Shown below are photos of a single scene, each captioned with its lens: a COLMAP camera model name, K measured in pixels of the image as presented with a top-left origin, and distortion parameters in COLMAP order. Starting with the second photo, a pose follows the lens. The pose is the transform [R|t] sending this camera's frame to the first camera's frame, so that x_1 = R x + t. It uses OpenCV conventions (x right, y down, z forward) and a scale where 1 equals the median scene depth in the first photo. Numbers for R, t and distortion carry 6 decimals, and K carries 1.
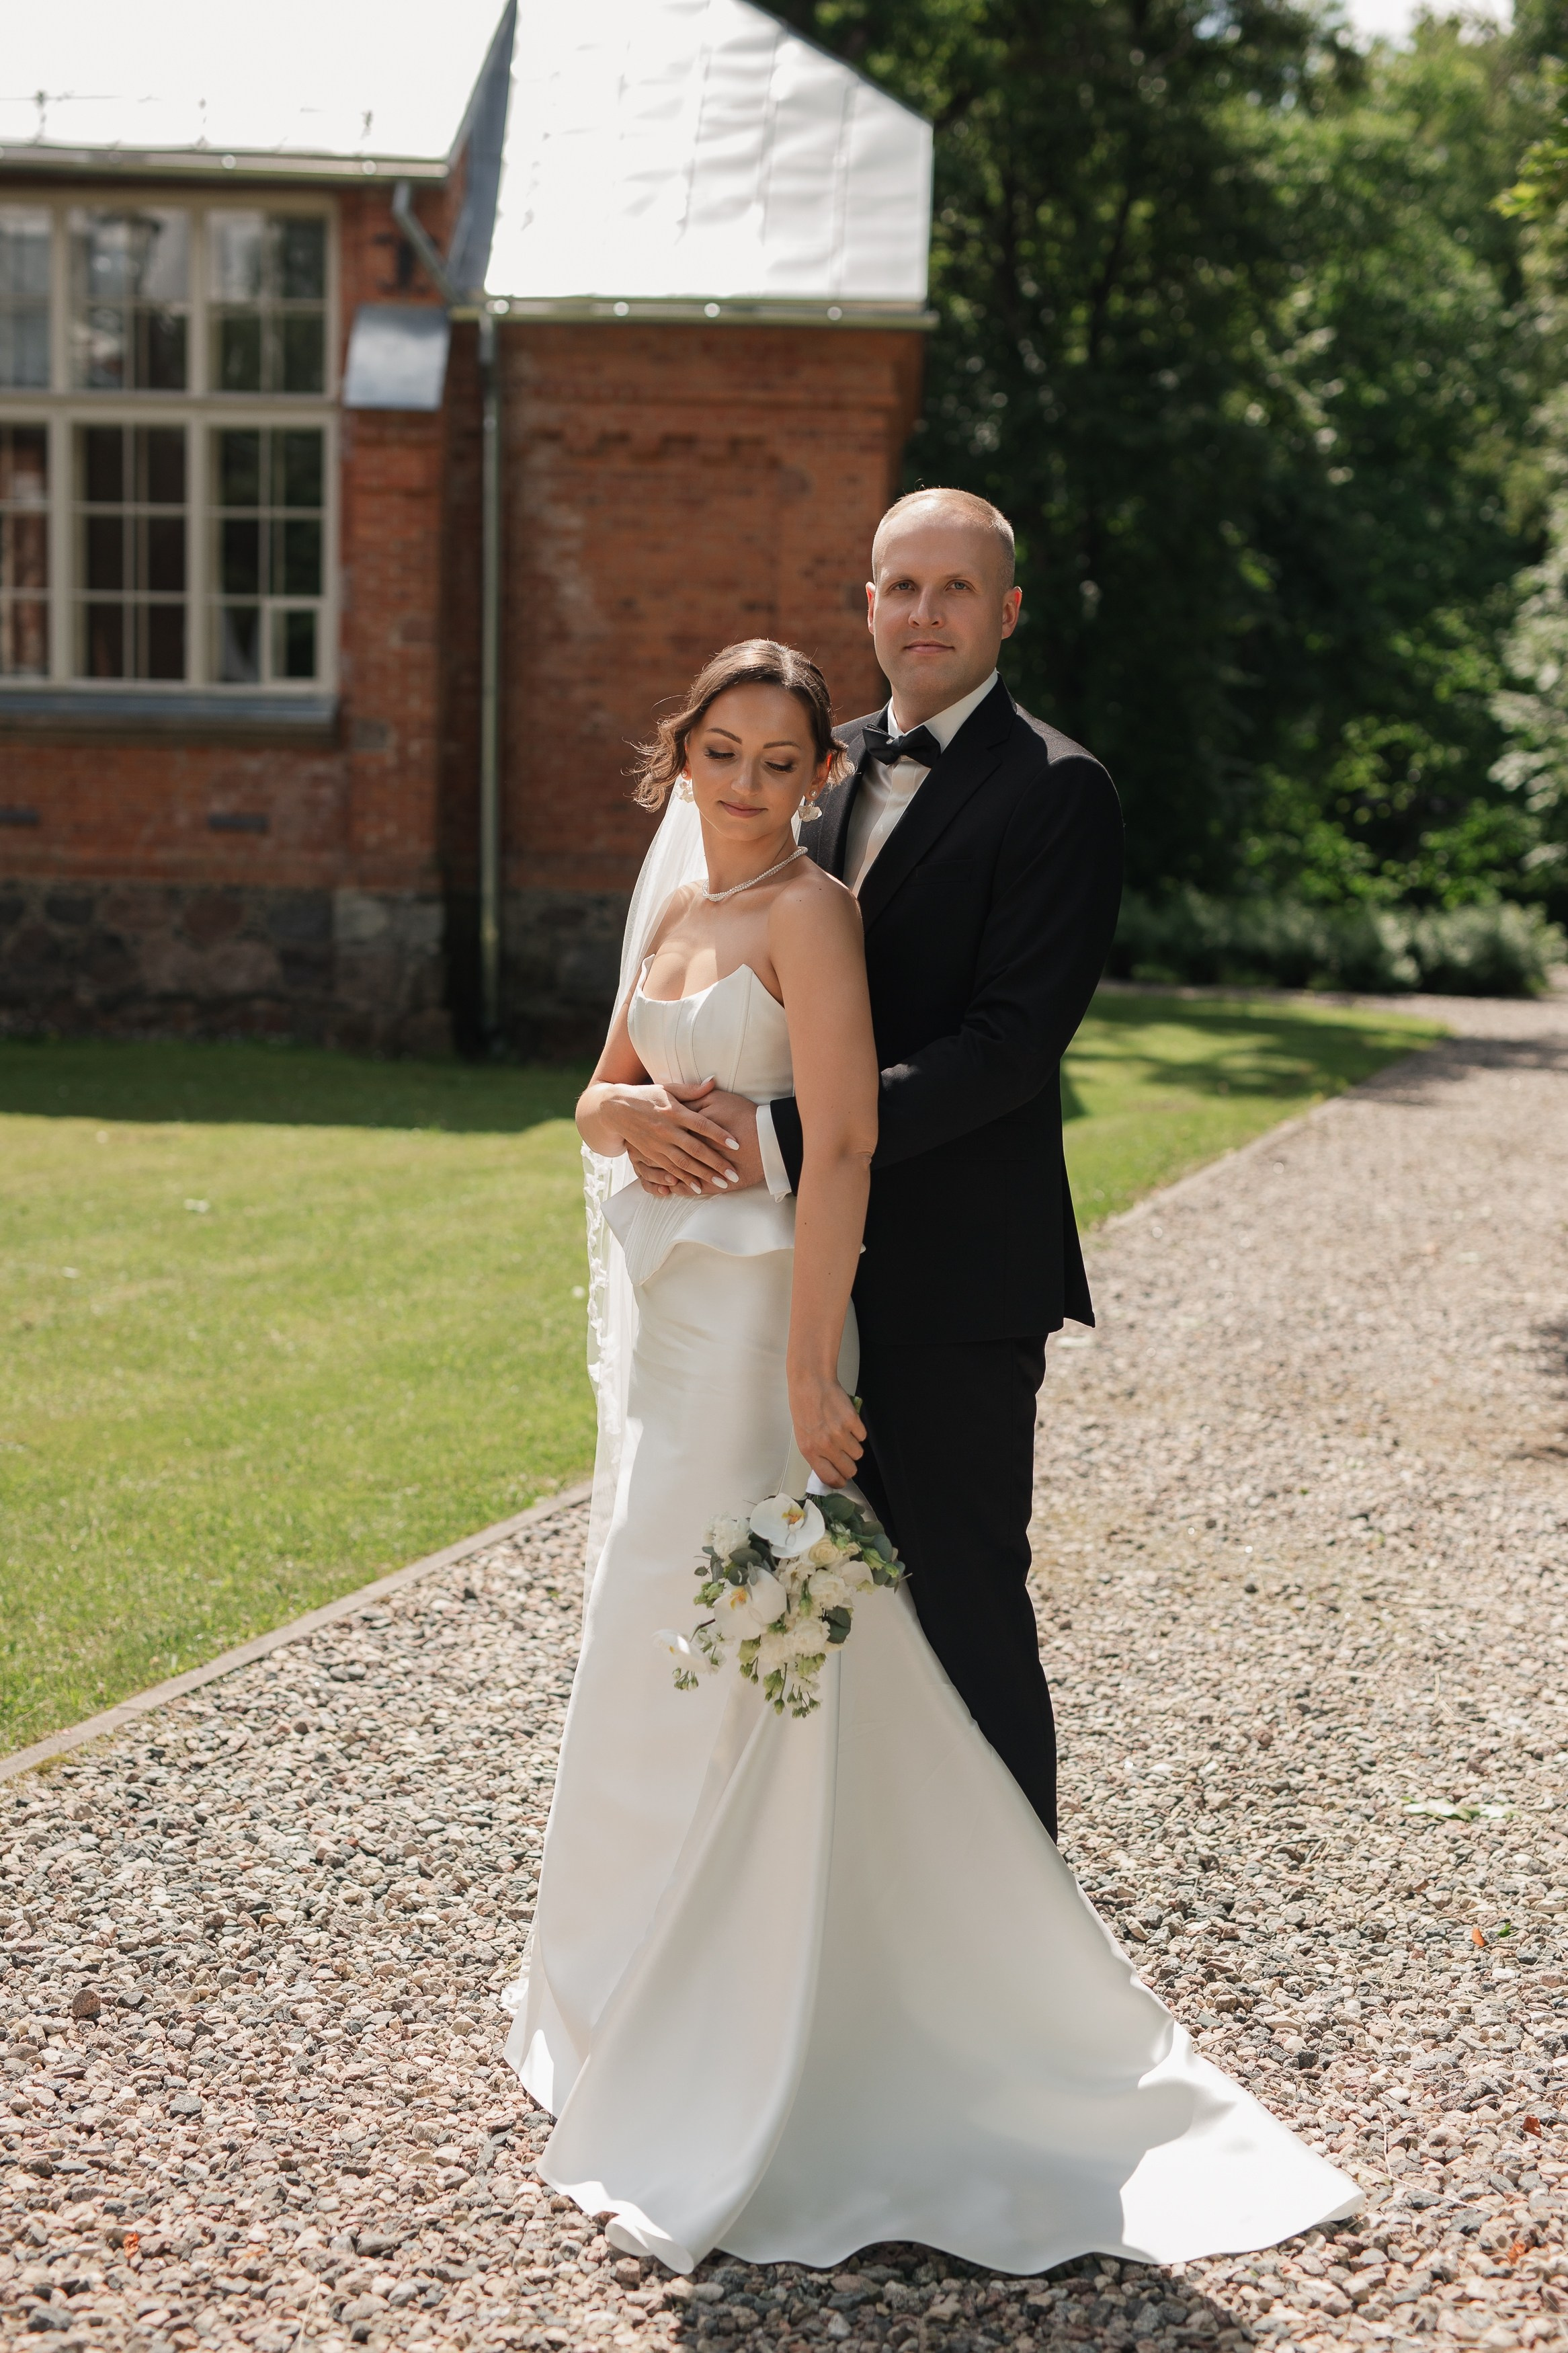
lens RADIAL K [[3331.5, 0, 788.1], [0, 3331.5, 1178.1], [0, 0, 1]] dist [0.012298, 0.000000]
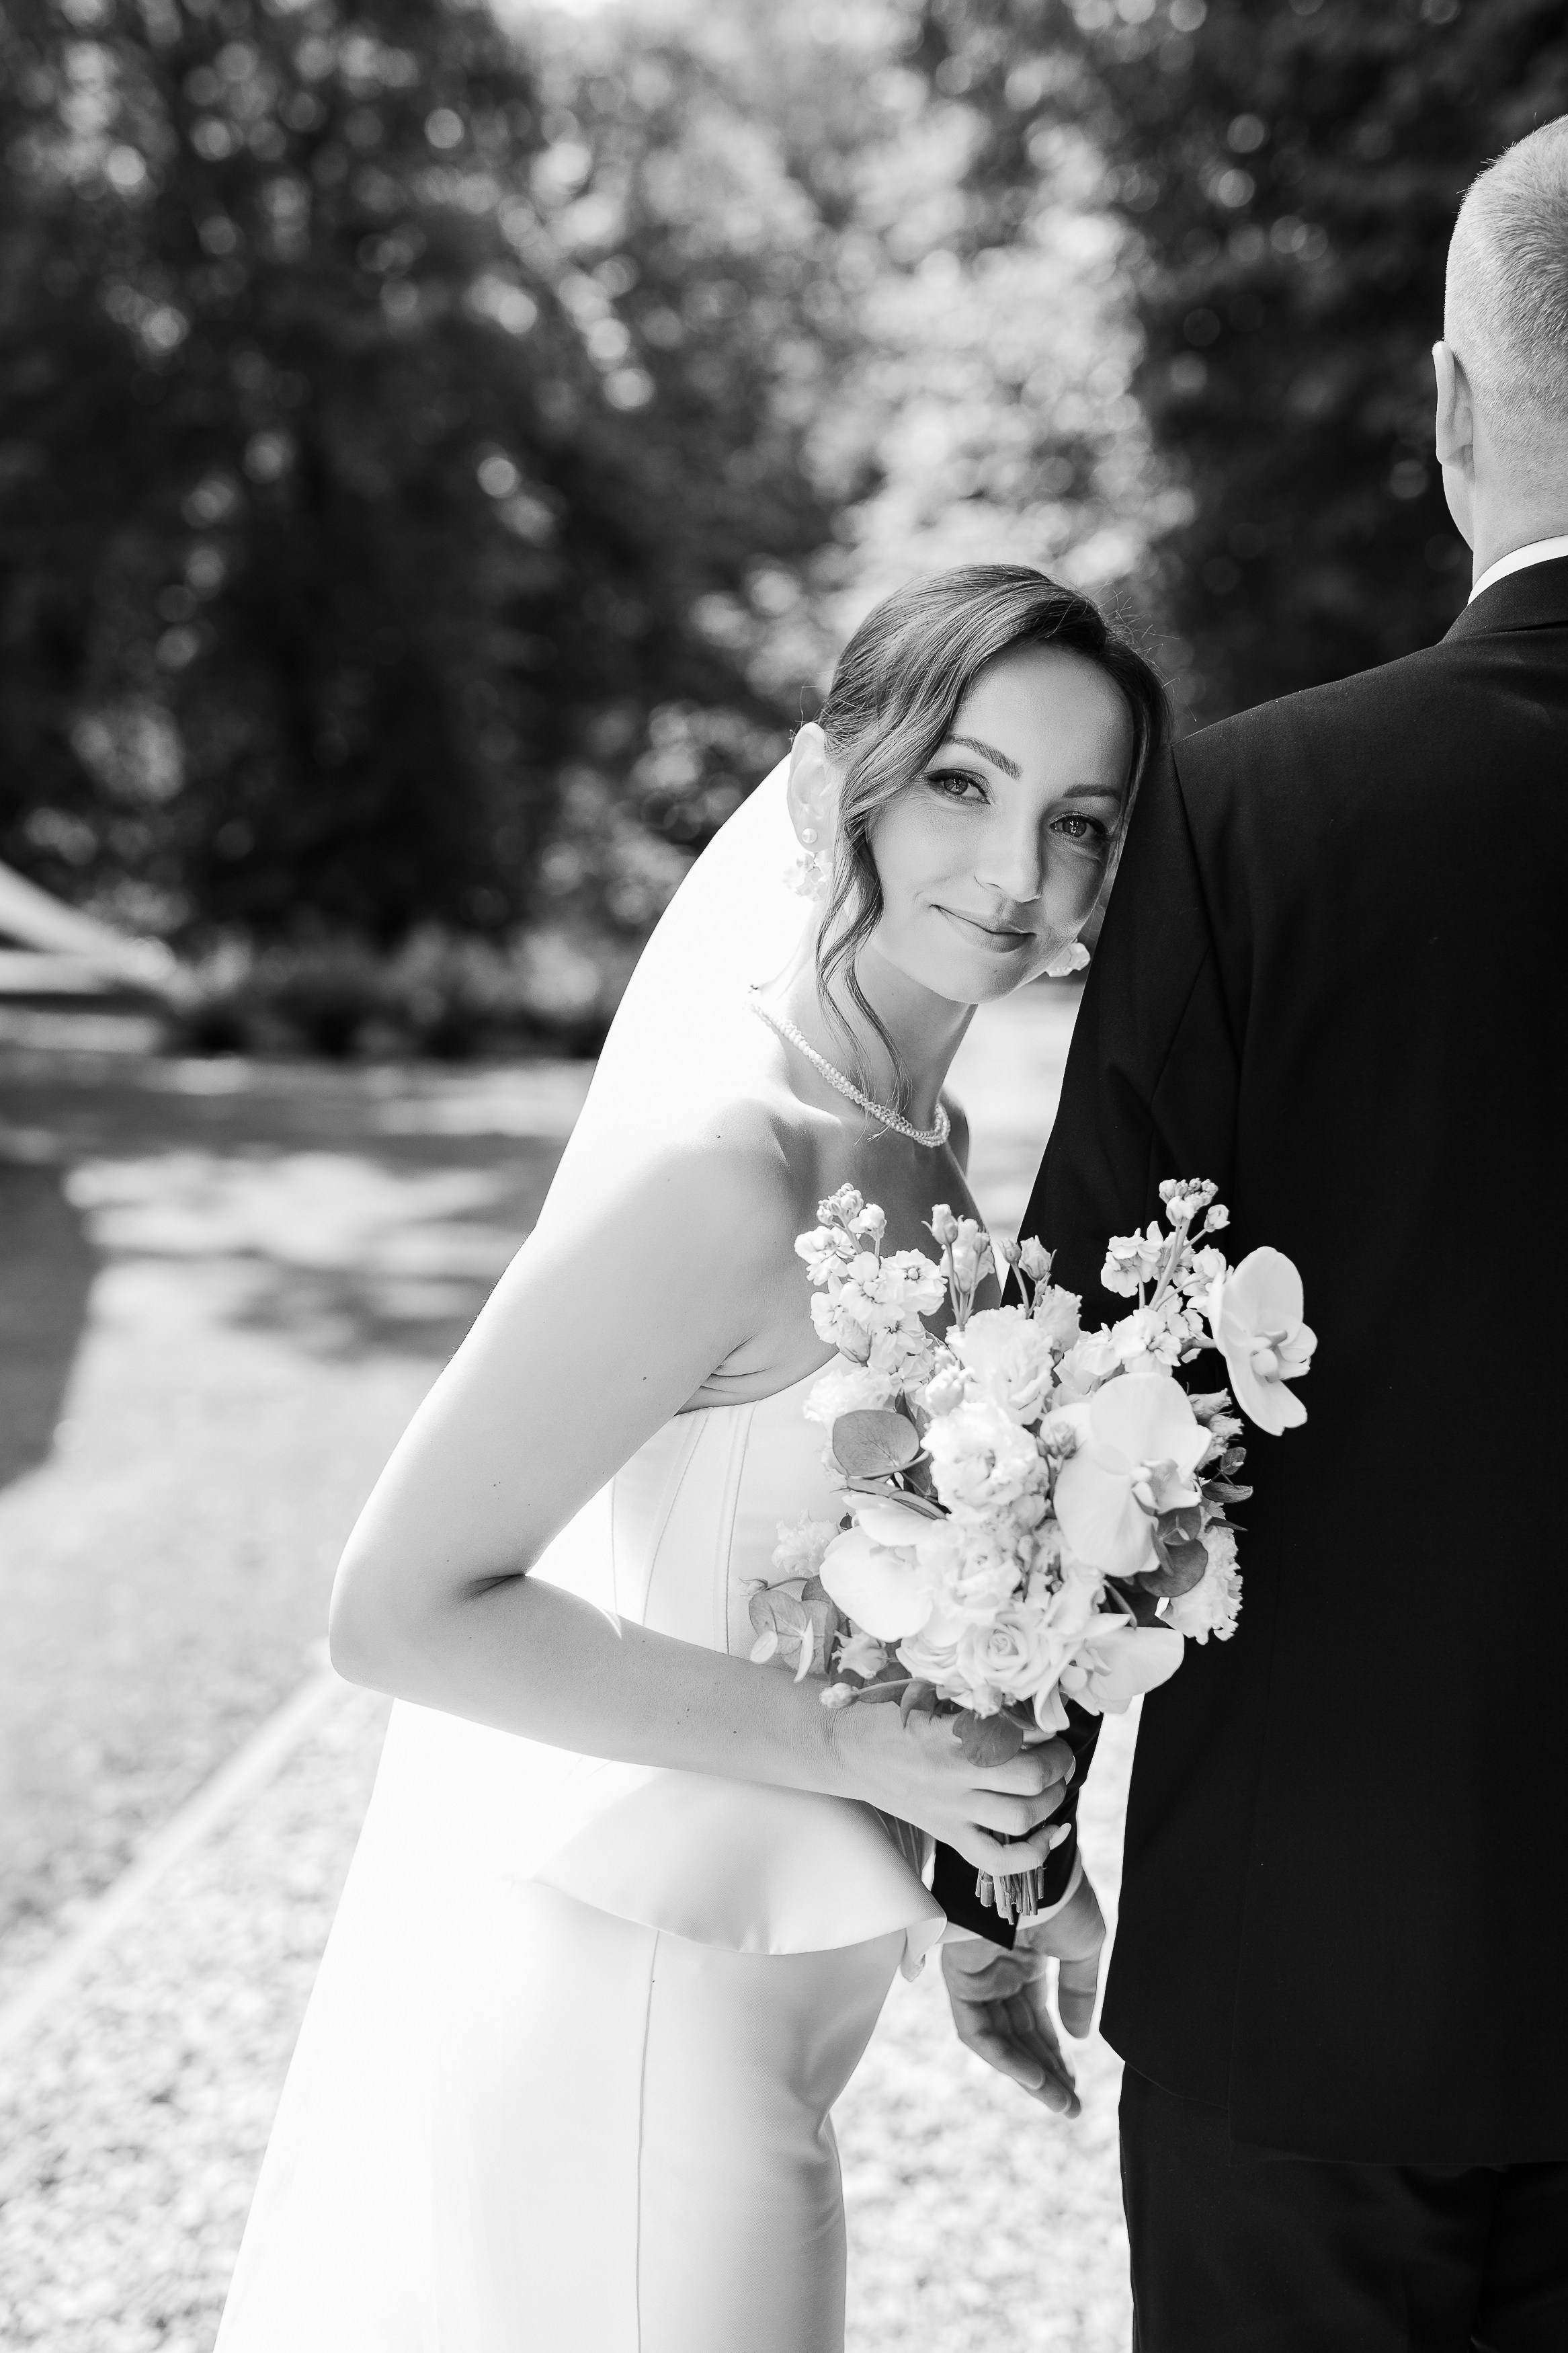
lens RADIAL K [[3331.5, 0, 783.7], [0, 3331.5, 1173.7], [0, 0, 1]] dist [0.012298, 0.000000]
pose [[0.980234, -0.043076, 0.193096, 0.039396], [0.044859, 0.998981, -0.004867, -0.018702], [-0.192689, 0.013433, 0.981168, 0.208421]]
